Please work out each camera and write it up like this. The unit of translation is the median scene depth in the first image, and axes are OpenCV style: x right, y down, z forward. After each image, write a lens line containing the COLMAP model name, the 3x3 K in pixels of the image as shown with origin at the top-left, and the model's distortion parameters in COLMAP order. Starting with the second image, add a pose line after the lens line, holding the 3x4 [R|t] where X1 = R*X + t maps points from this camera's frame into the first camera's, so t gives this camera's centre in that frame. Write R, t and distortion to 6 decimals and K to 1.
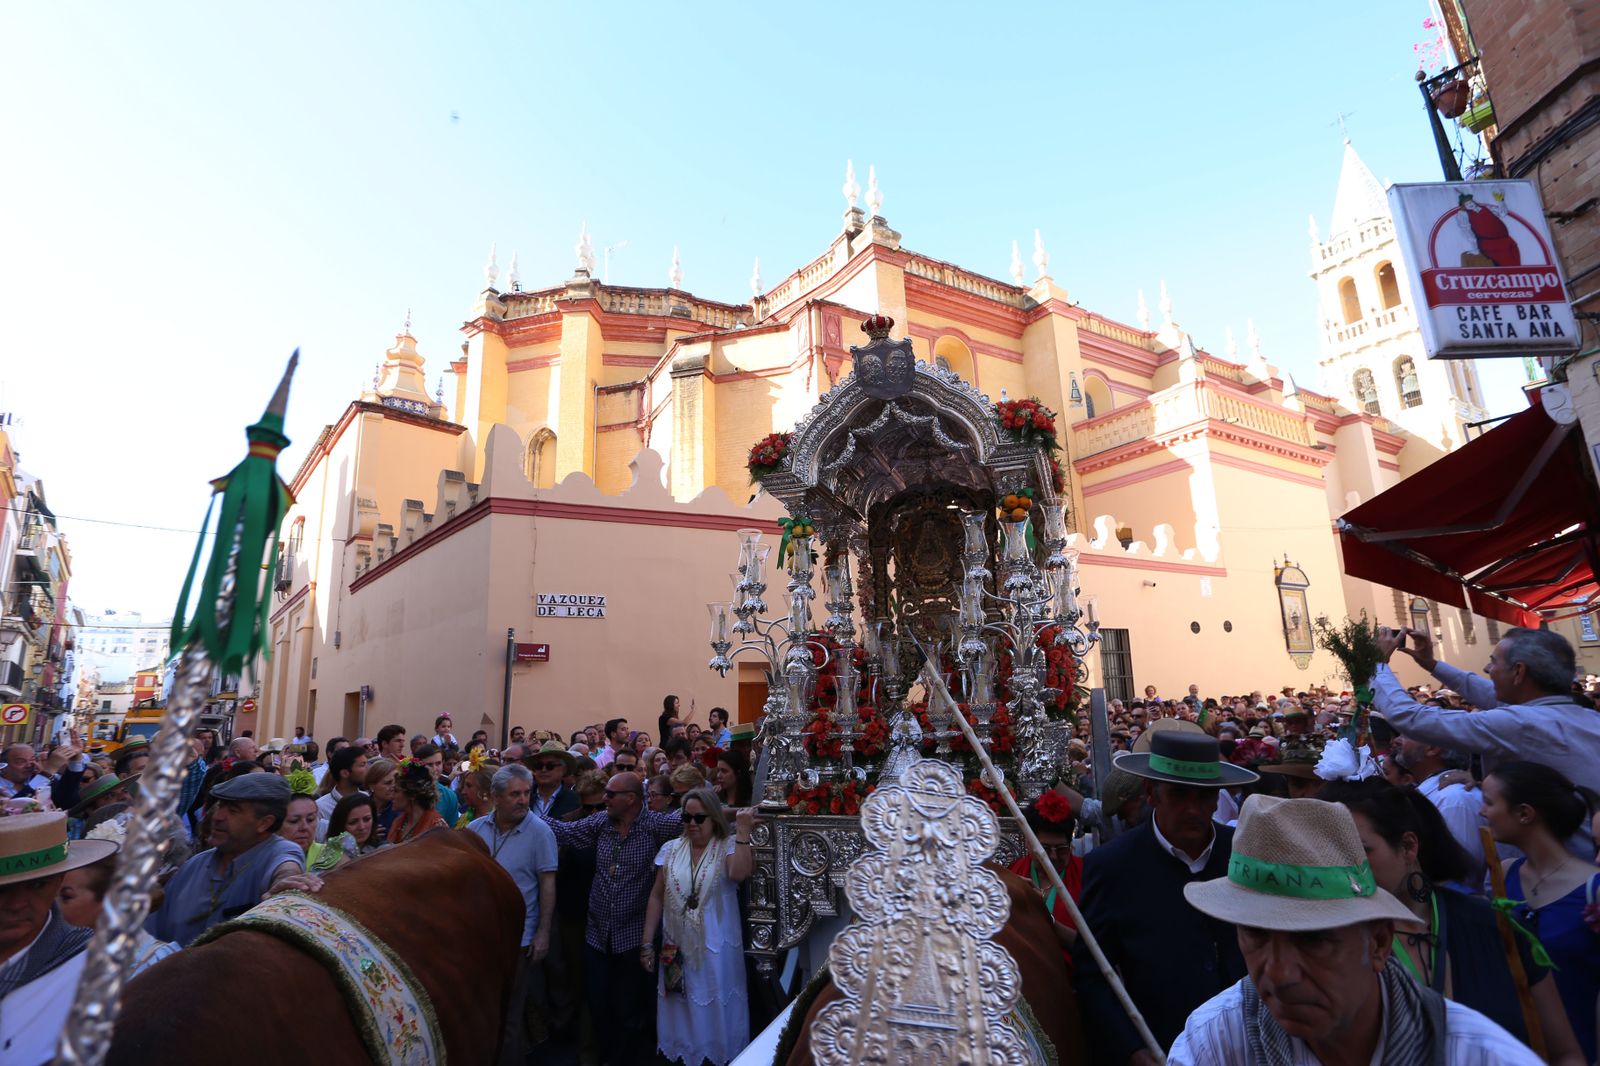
lens RADIAL K [[780.6, 0, 800.0], [0, 780.6, 533.0], [0, 0, 1]] dist [-0.083509, 0.039041]
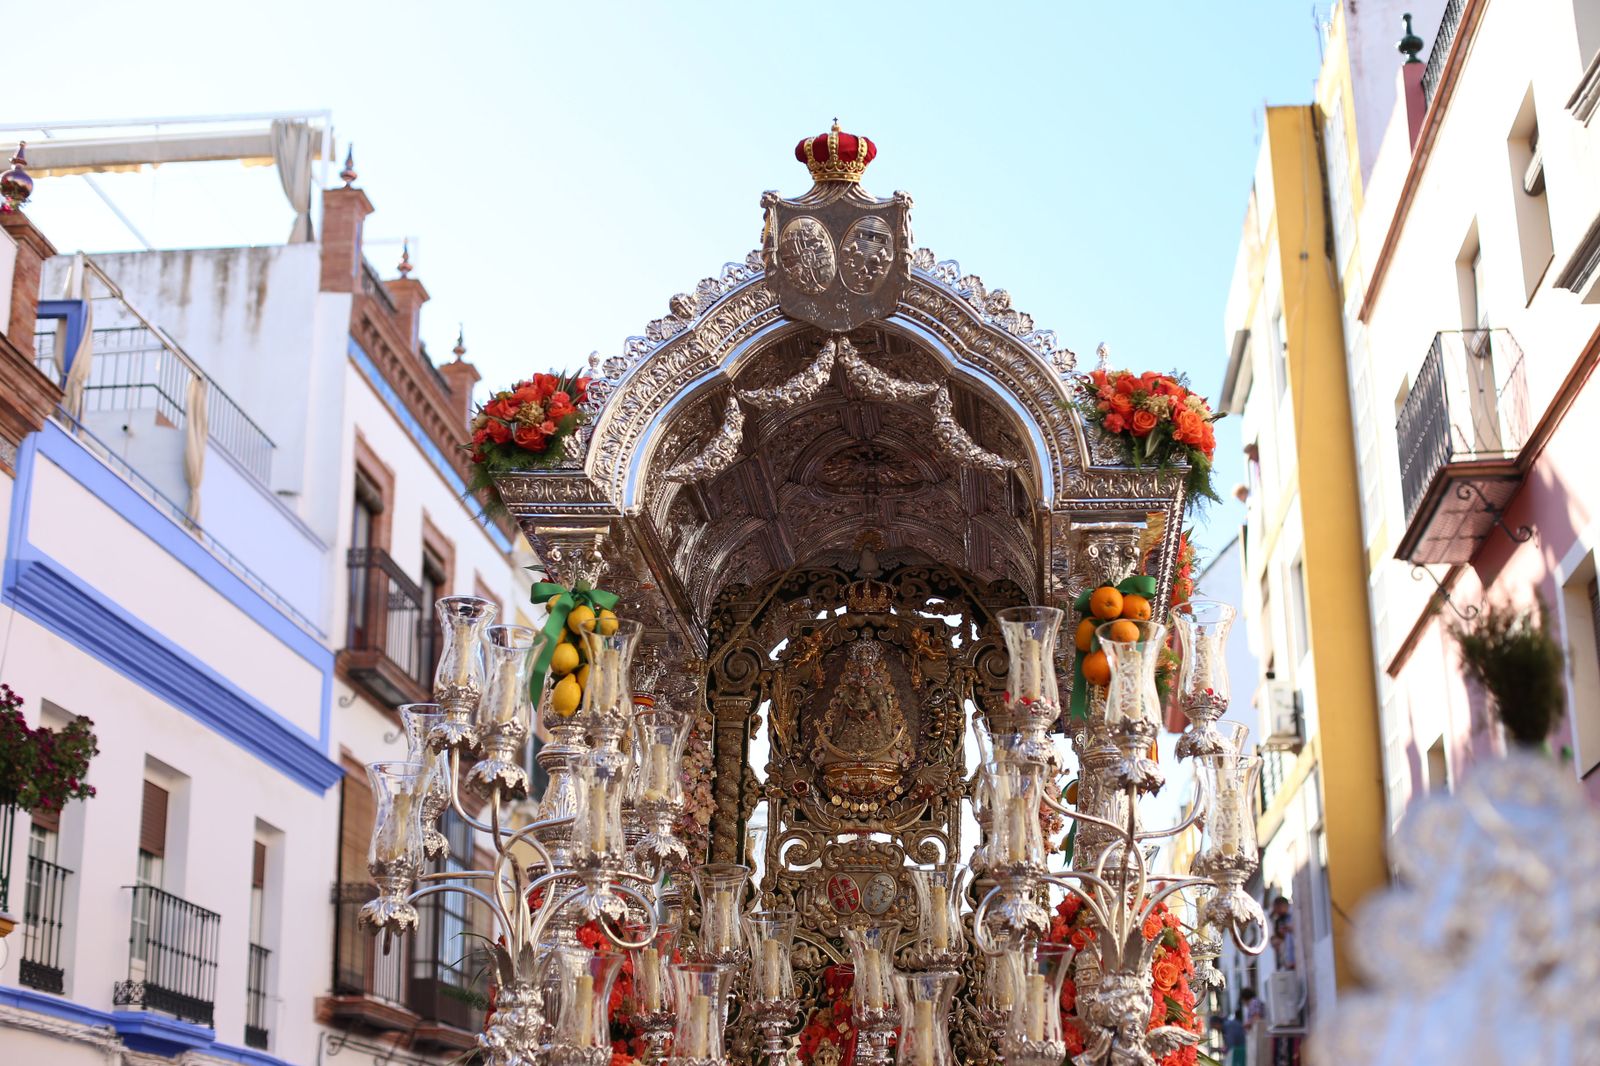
lens RADIAL K [[2322.9, 0, 800.0], [0, 2322.9, 533.0], [0, 0, 1]] dist [-0.128997, 0.093296]
pose [[0.965835, 0.126225, 0.226342, -0.173200], [-0.104720, 0.988978, -0.104670, 0.068199], [-0.237059, 0.077391, 0.968408, -0.192873]]
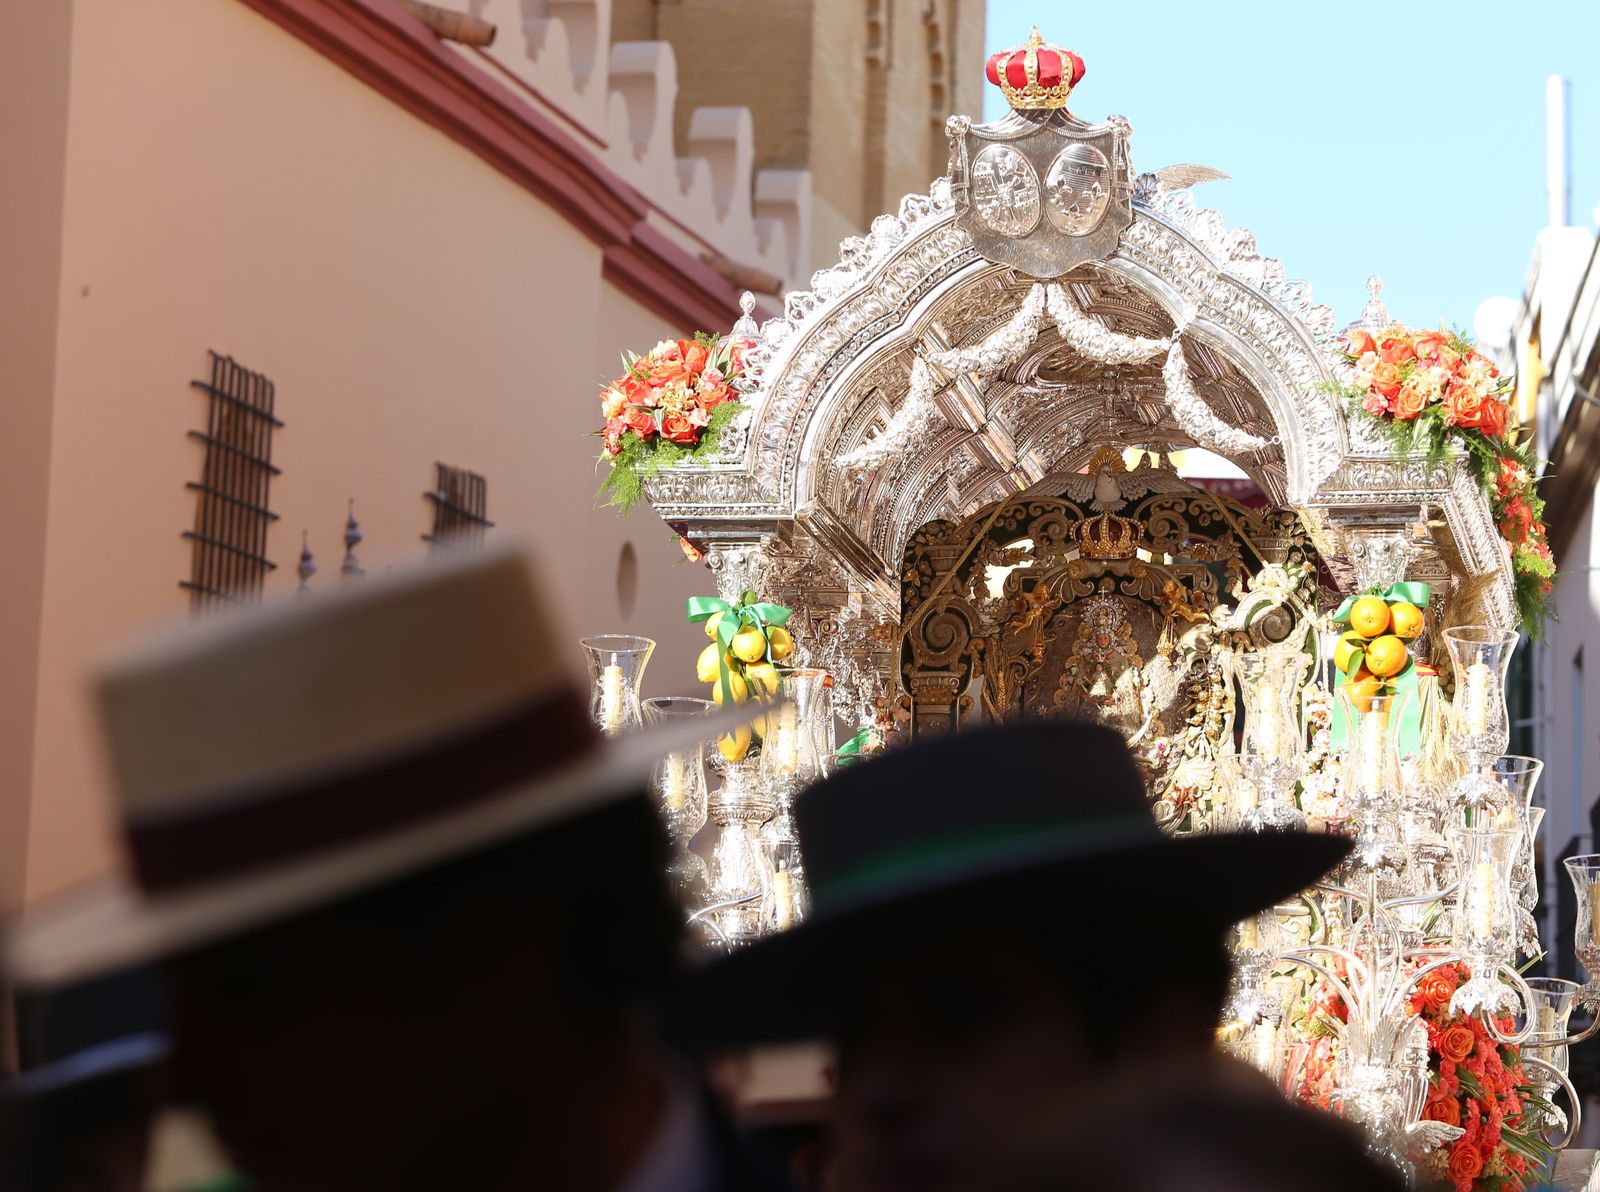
lens RADIAL K [[6043.9, 0, 800.0], [0, 6043.9, 596.0], [0, 0, 1]] dist [0.038512, 2.685589]
pose [[0.981042, 0.056700, 0.185314, -0.474396], [-0.072129, 0.994372, 0.077598, -0.230738], [-0.179872, -0.089494, 0.979611, -1.590390]]
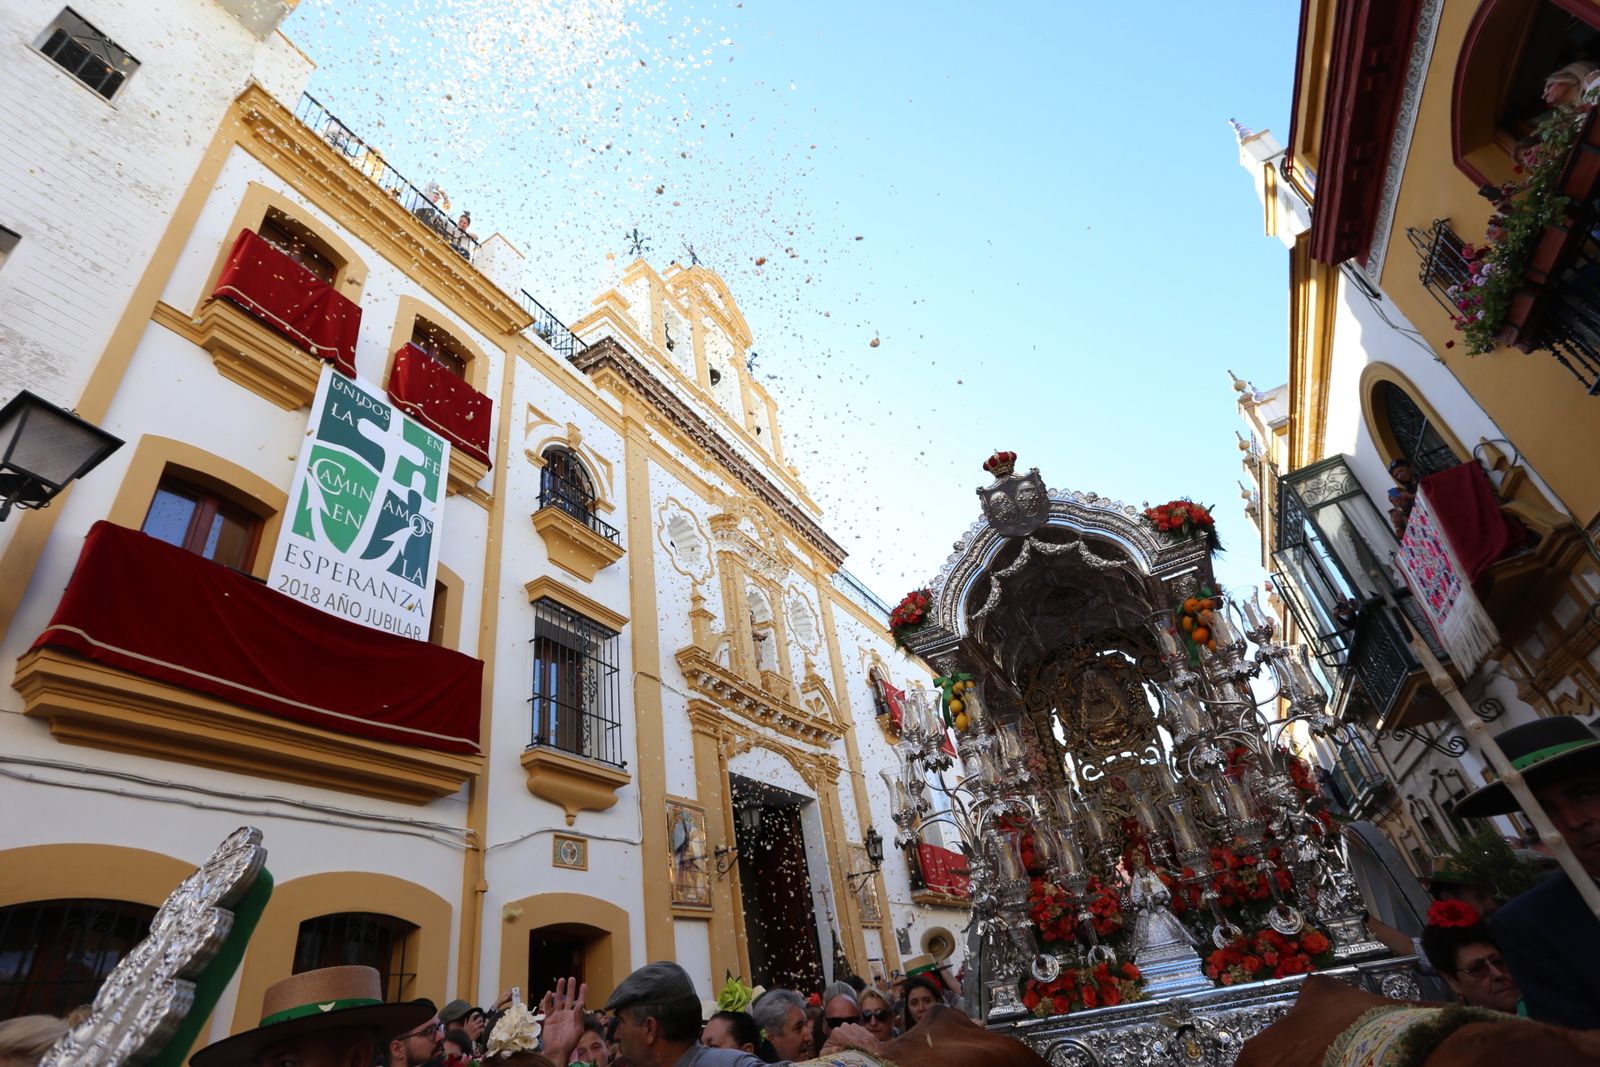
lens RADIAL K [[780.6, 0, 800.0], [0, 780.6, 533.5], [0, 0, 1]] dist [-0.083509, 0.039041]
pose [[0.985814, -0.158599, -0.054920, -0.107666], [0.130286, 0.929402, -0.345309, 0.119857], [0.105808, 0.333255, 0.936881, 0.078700]]
